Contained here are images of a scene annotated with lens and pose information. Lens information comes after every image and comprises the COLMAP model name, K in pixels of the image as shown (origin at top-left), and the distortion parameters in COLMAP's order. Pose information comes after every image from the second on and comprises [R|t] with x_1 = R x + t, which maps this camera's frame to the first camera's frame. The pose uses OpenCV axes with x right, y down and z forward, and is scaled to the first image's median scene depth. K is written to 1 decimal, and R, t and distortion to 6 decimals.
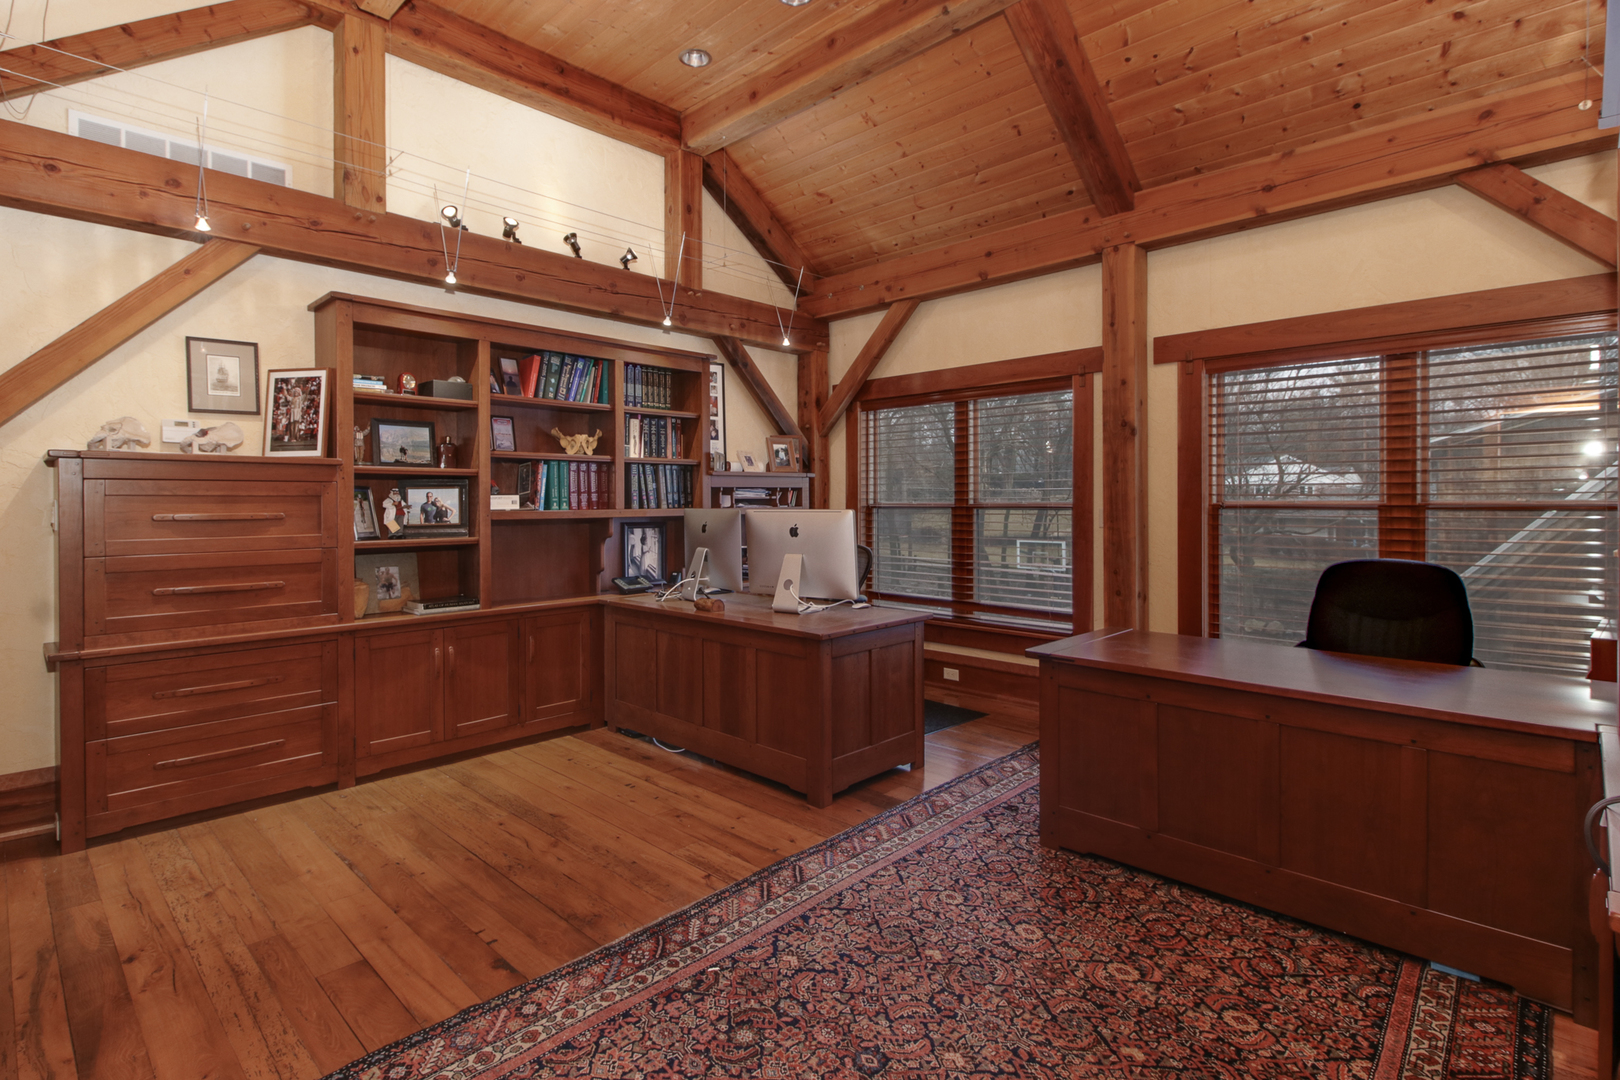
lens RADIAL K [[753.4, 0, 851.8], [0, 753.4, 503.2], [0, 0, 1]] dist [0.021274, -0.013970]
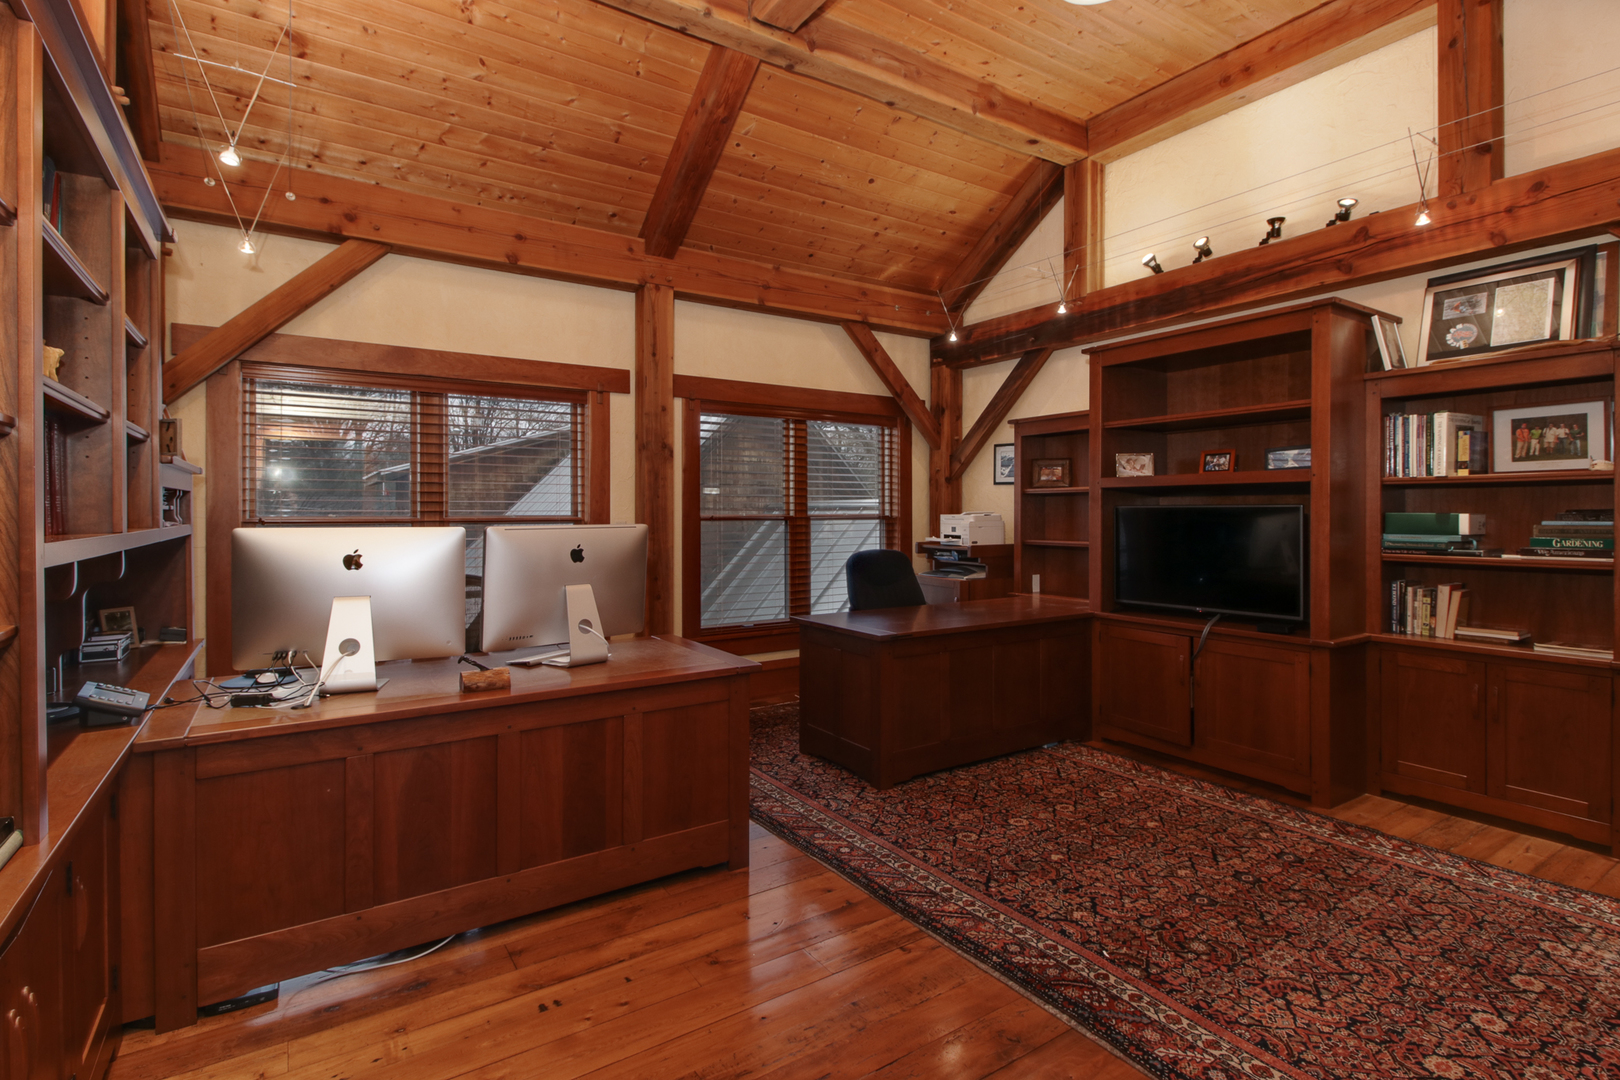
lens RADIAL K [[738.7, 0, 711.2], [0, 738.7, 514.7], [0, 0, 1]] dist [0.017741, -0.009128]
pose [[0.318716, 0.000207, 0.947850, -0.741594], [0.003161, 0.999994, -0.001281, -0.000740], [-0.947845, 0.003405, 0.318713, 0.655071]]
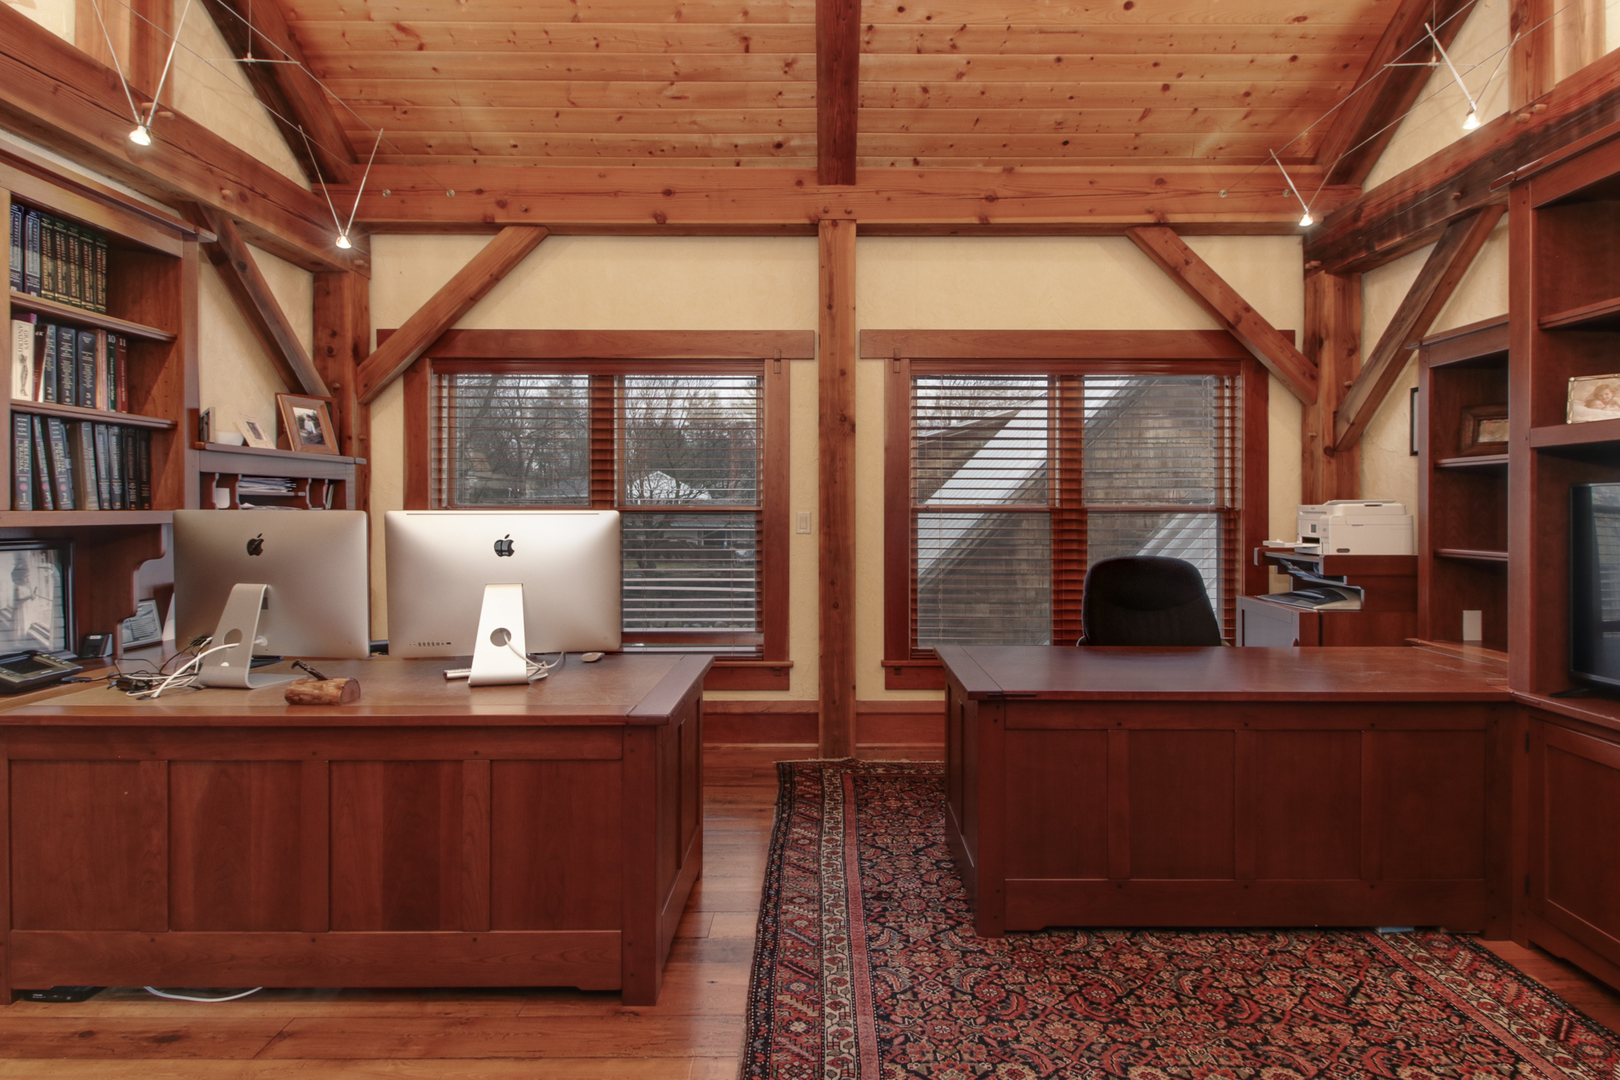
lens RADIAL K [[745.7, 0, 812.7], [0, 745.7, 510.8], [0, 0, 1]] dist [0.021061, -0.012378]
pose [[0.743506, 0.004696, 0.668713, -0.298460], [-0.002472, 0.999988, -0.004273, 0.011097], [-0.668725, 0.001524, 0.743509, 0.402335]]
